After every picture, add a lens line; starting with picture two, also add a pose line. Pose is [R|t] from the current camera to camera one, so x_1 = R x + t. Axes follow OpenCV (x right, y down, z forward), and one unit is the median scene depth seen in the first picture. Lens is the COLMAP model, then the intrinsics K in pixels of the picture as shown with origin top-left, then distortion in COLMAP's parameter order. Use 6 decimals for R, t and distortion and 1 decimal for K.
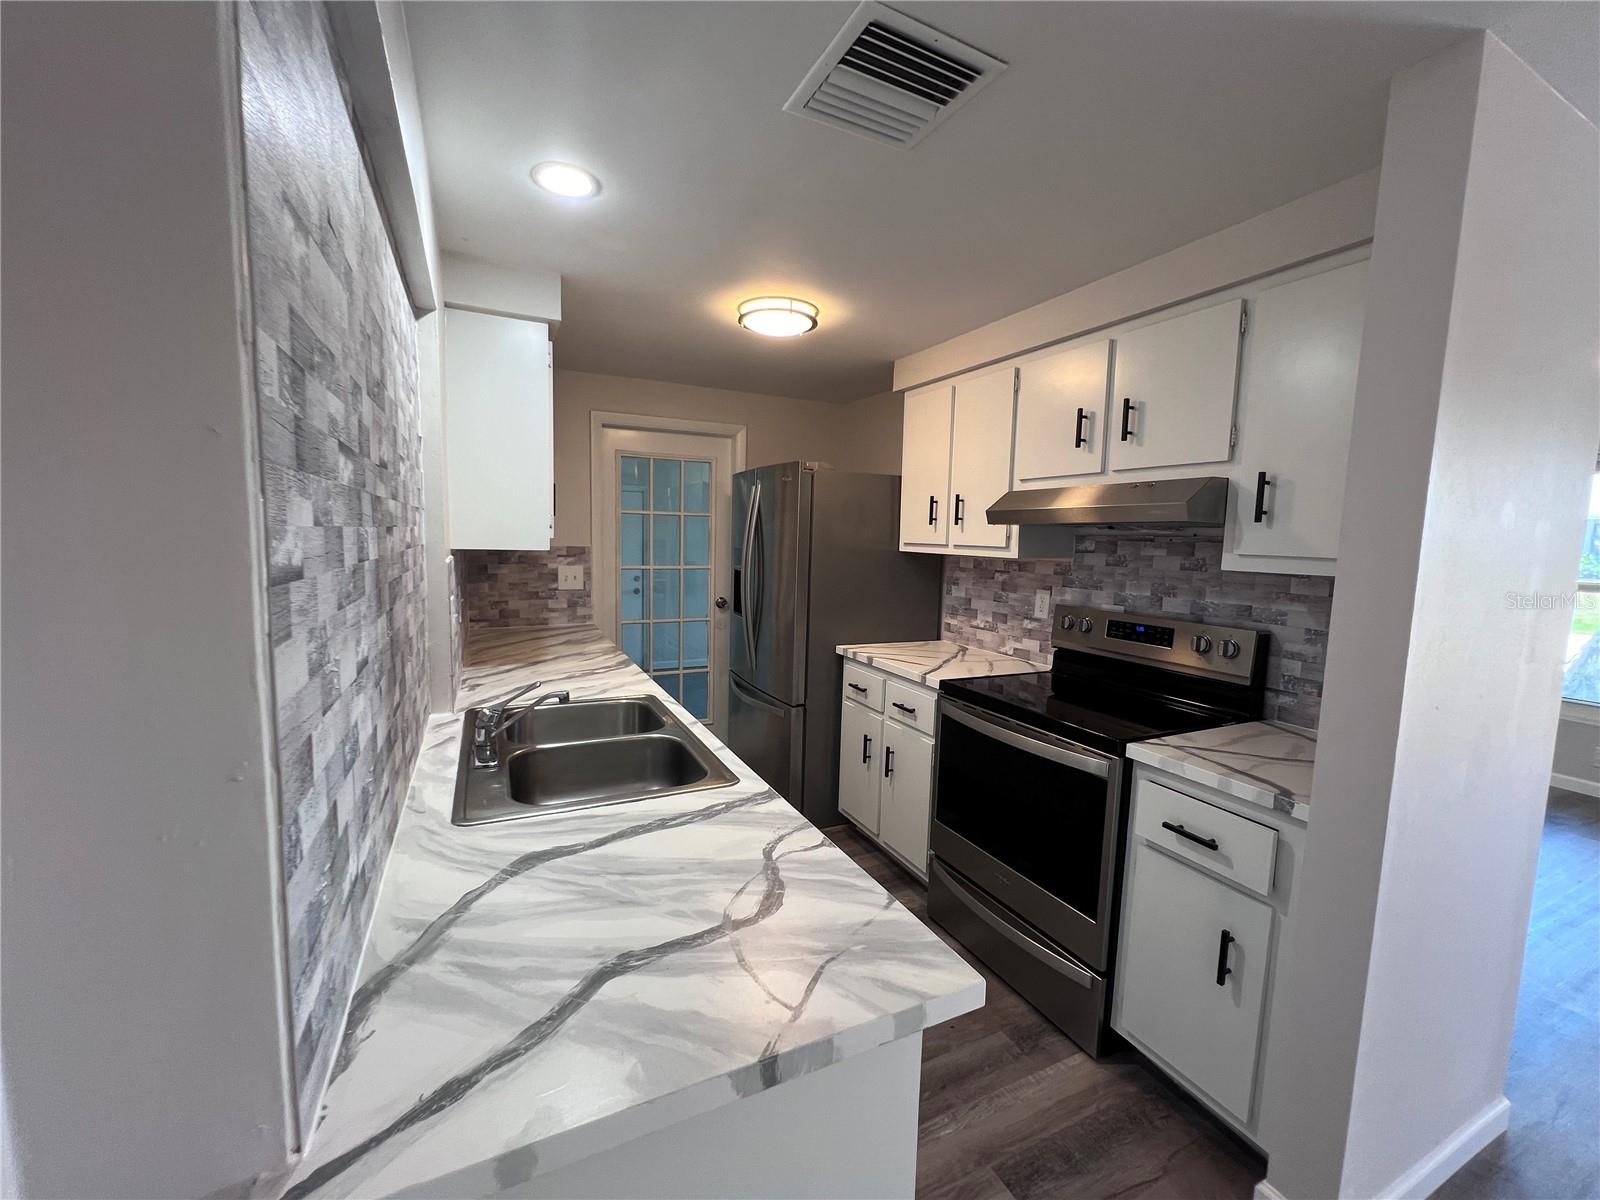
lens RADIAL K [[640.2, 0, 796.4], [0, 640.2, 597.7], [0, 0, 1]] dist [0.001101, 0.000244]
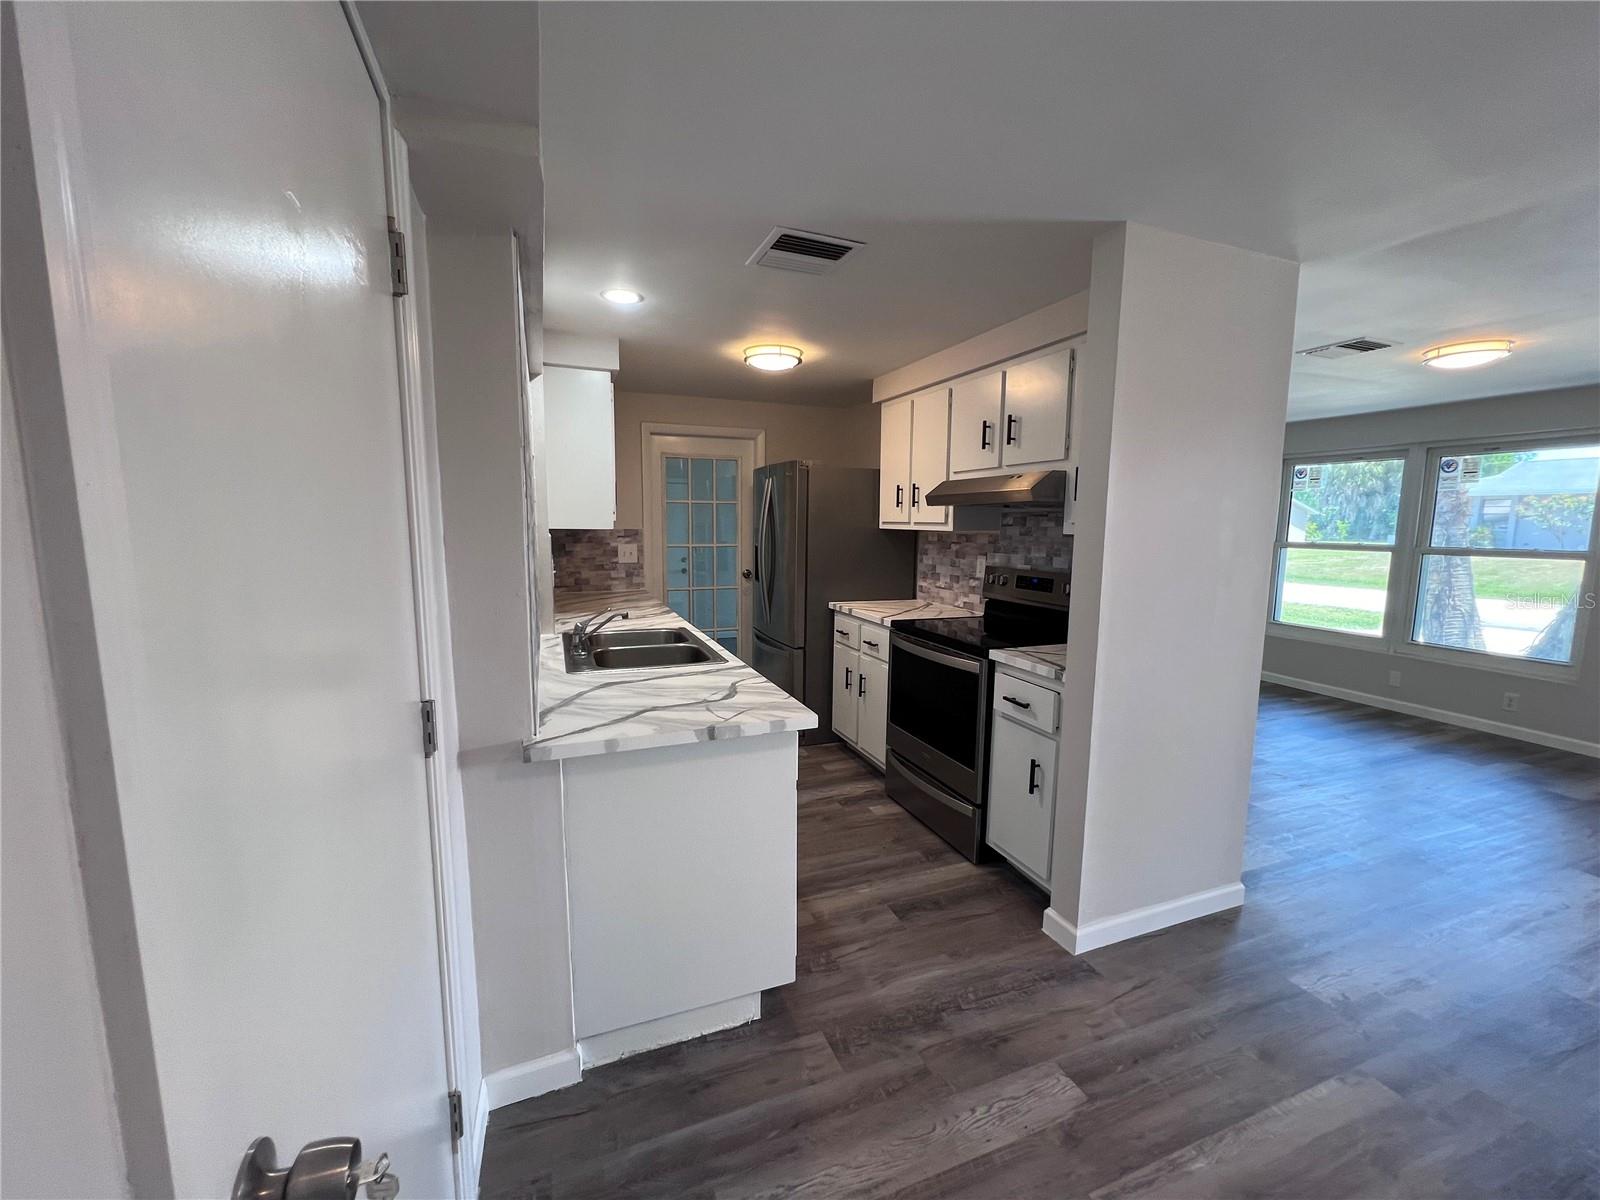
lens RADIAL K [[644.7, 0, 798.0], [0, 644.7, 598.5], [0, 0, 1]] dist [0.001969, 0.000145]
pose [[0.996753, -0.005587, -0.080322, 0.131655], [0.007212, 0.999775, 0.019950, 0.051360], [0.080193, -0.020465, 0.996569, -0.379227]]
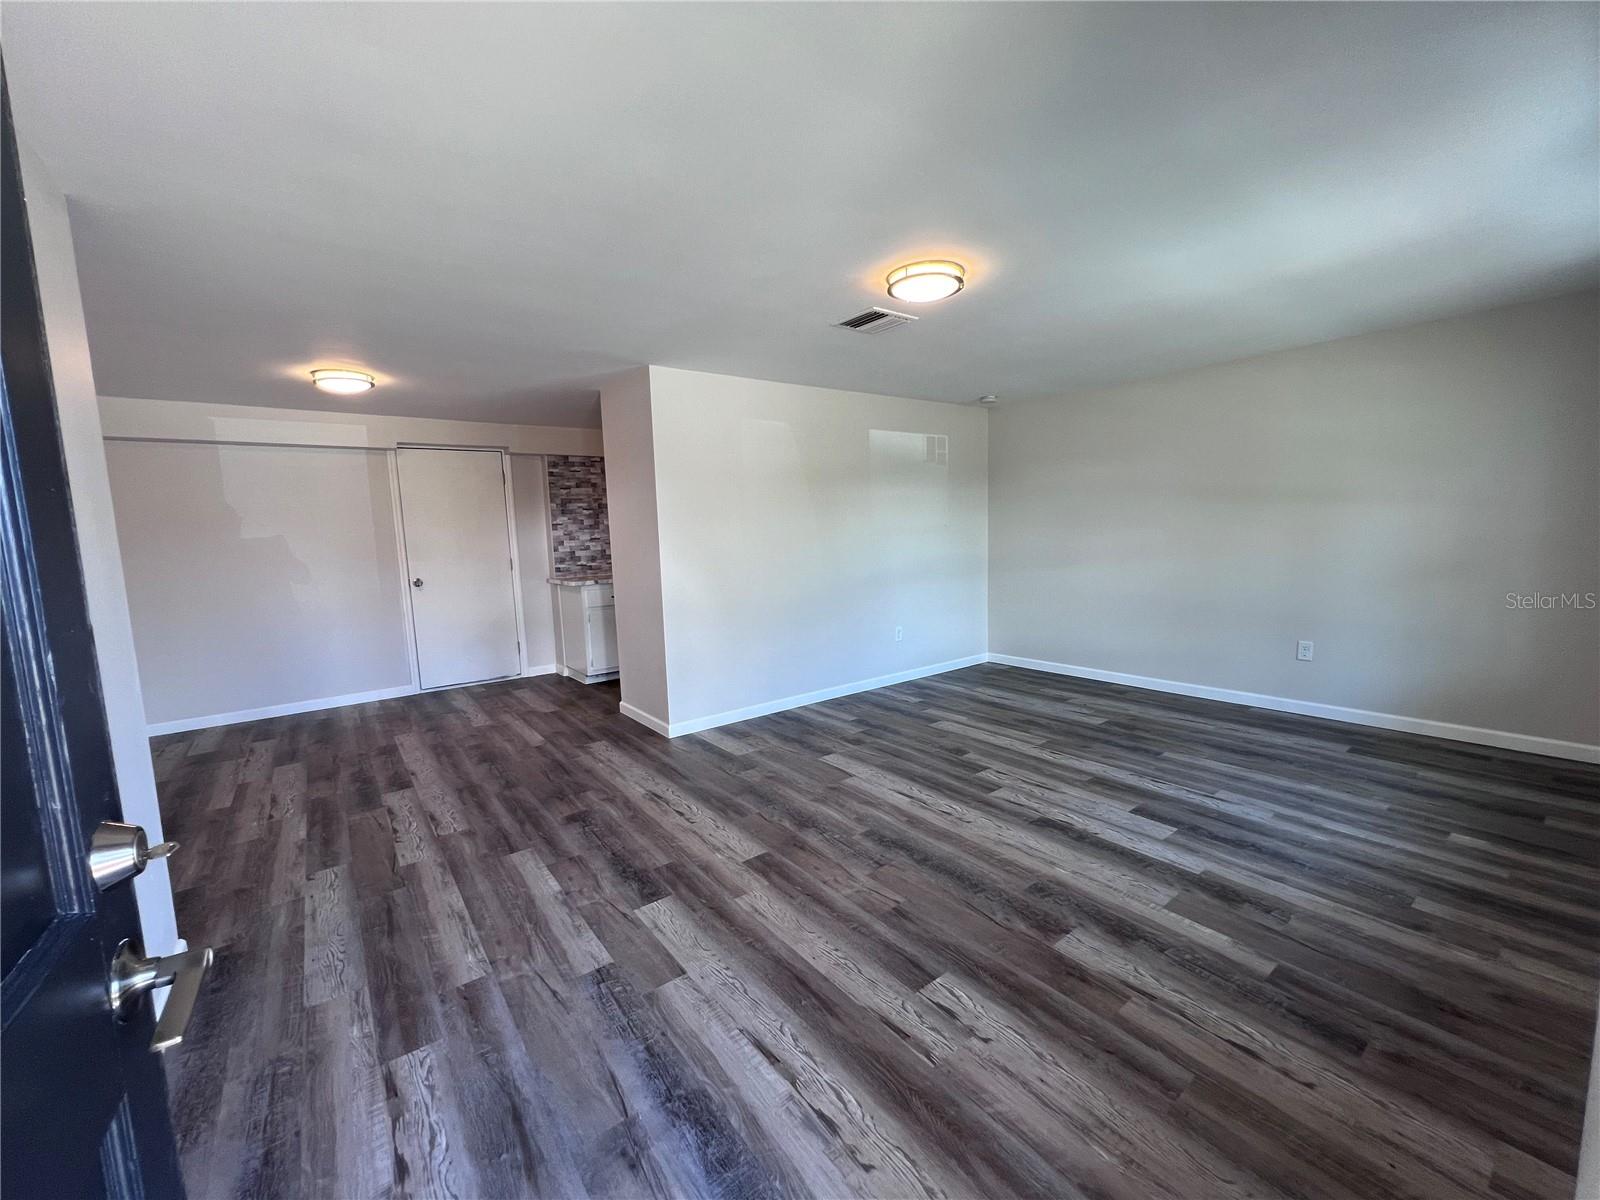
lens RADIAL K [[652.3, 0, 796.5], [0, 652.3, 602.1], [0, 0, 1]] dist [0.000359, 0.000310]
pose [[0.182291, 0.081387, -0.979870, 2.408028], [-0.057023, 0.995766, 0.072099, 0.057958], [0.981590, 0.042732, 0.186160, 0.650610]]
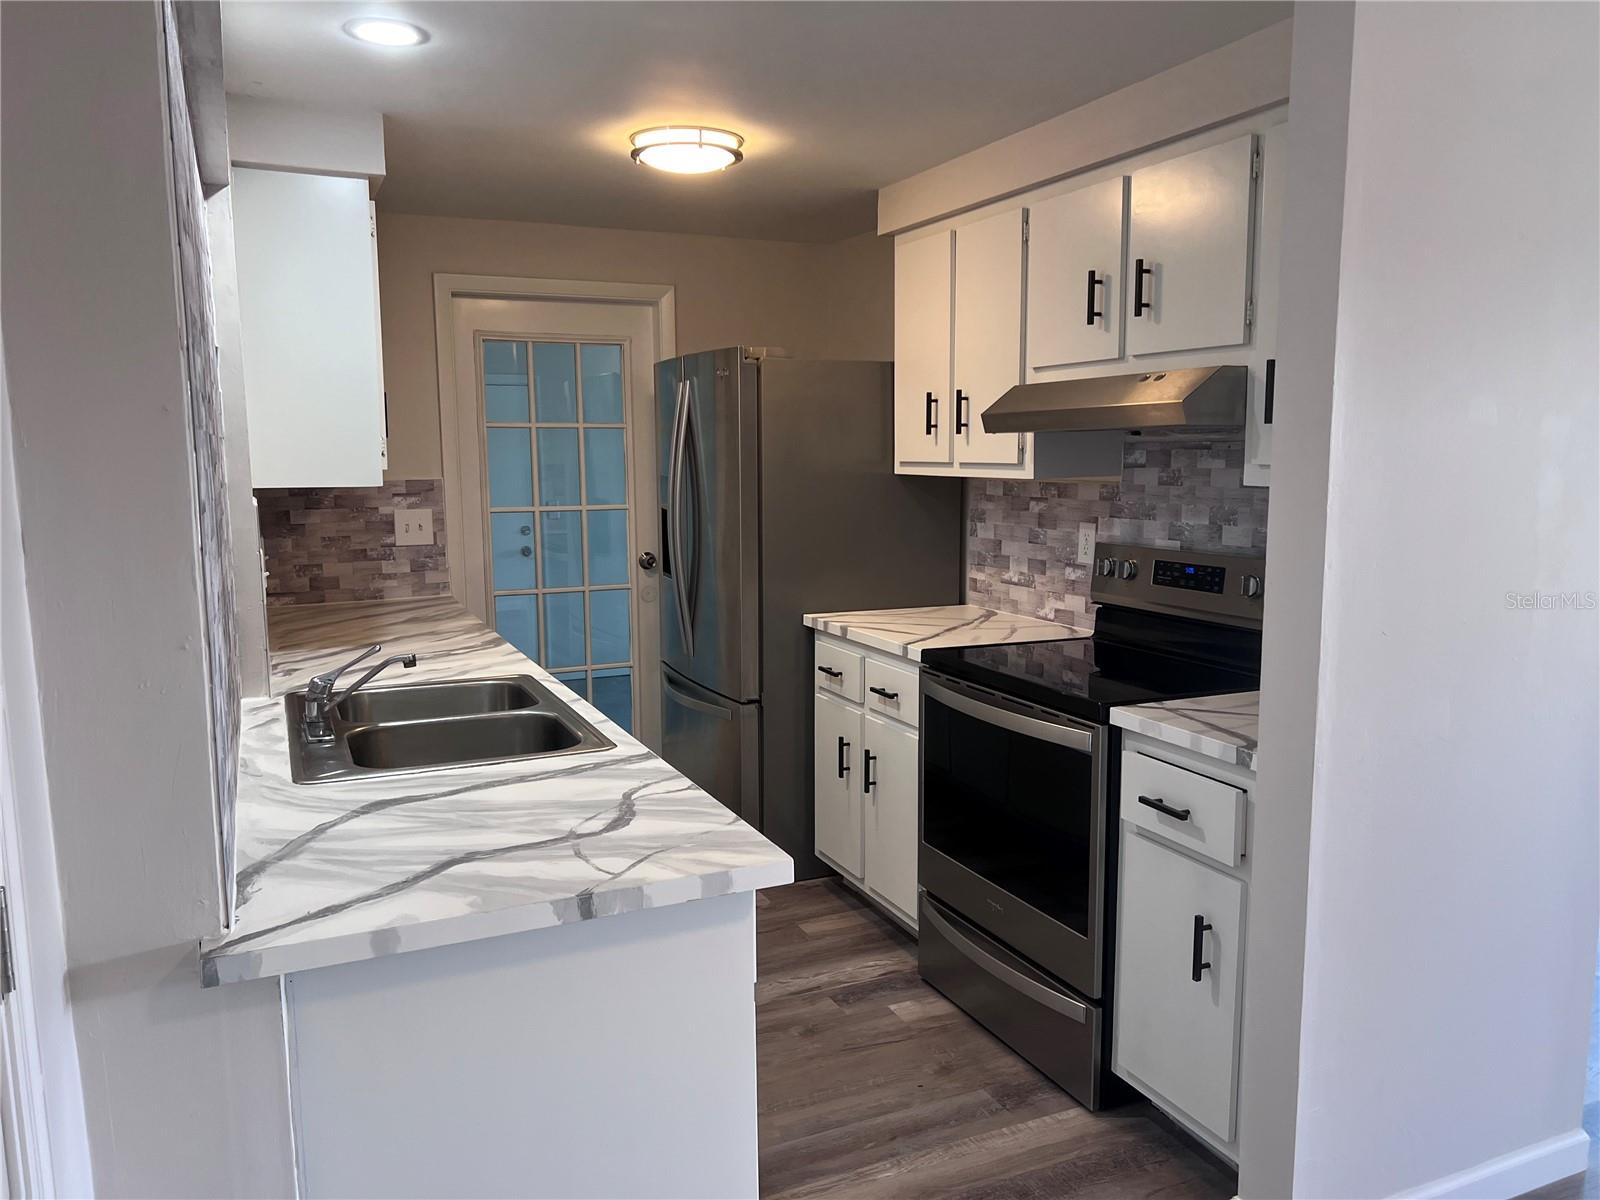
lens RADIAL K [[1190.5, 0, 803.5], [0, 1190.5, 601.5], [0, 0, 1]] dist [0.080242, -0.111517]
pose [[0.999224, -0.027218, -0.028462, 0.124742], [0.028097, 0.999125, 0.030975, 0.027161], [0.027594, -0.031751, 0.999115, -0.346906]]
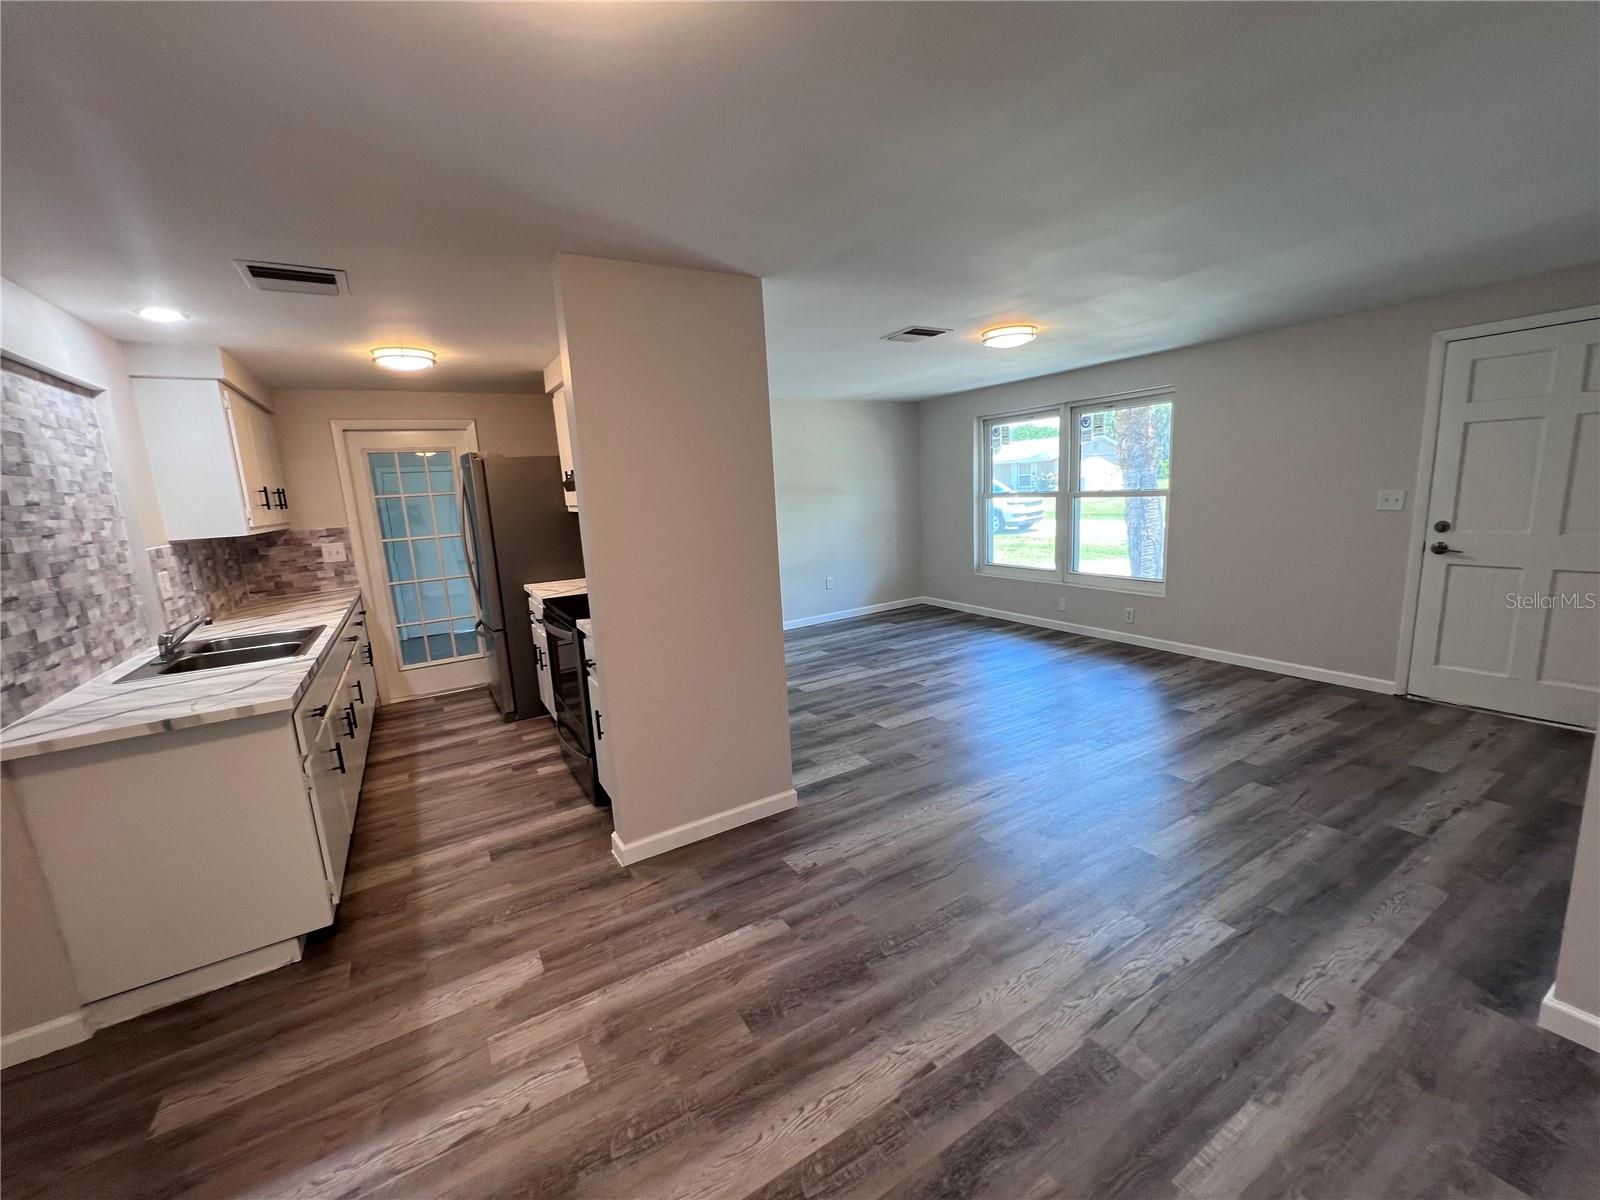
lens RADIAL K [[644.7, 0, 798.0], [0, 644.7, 598.5], [0, 0, 1]] dist [0.001969, 0.000145]
pose [[0.993015, -0.094342, 0.070857, 0.684891], [0.088667, 0.992894, 0.079369, 0.057713], [-0.077841, -0.072532, 0.994324, -0.534524]]
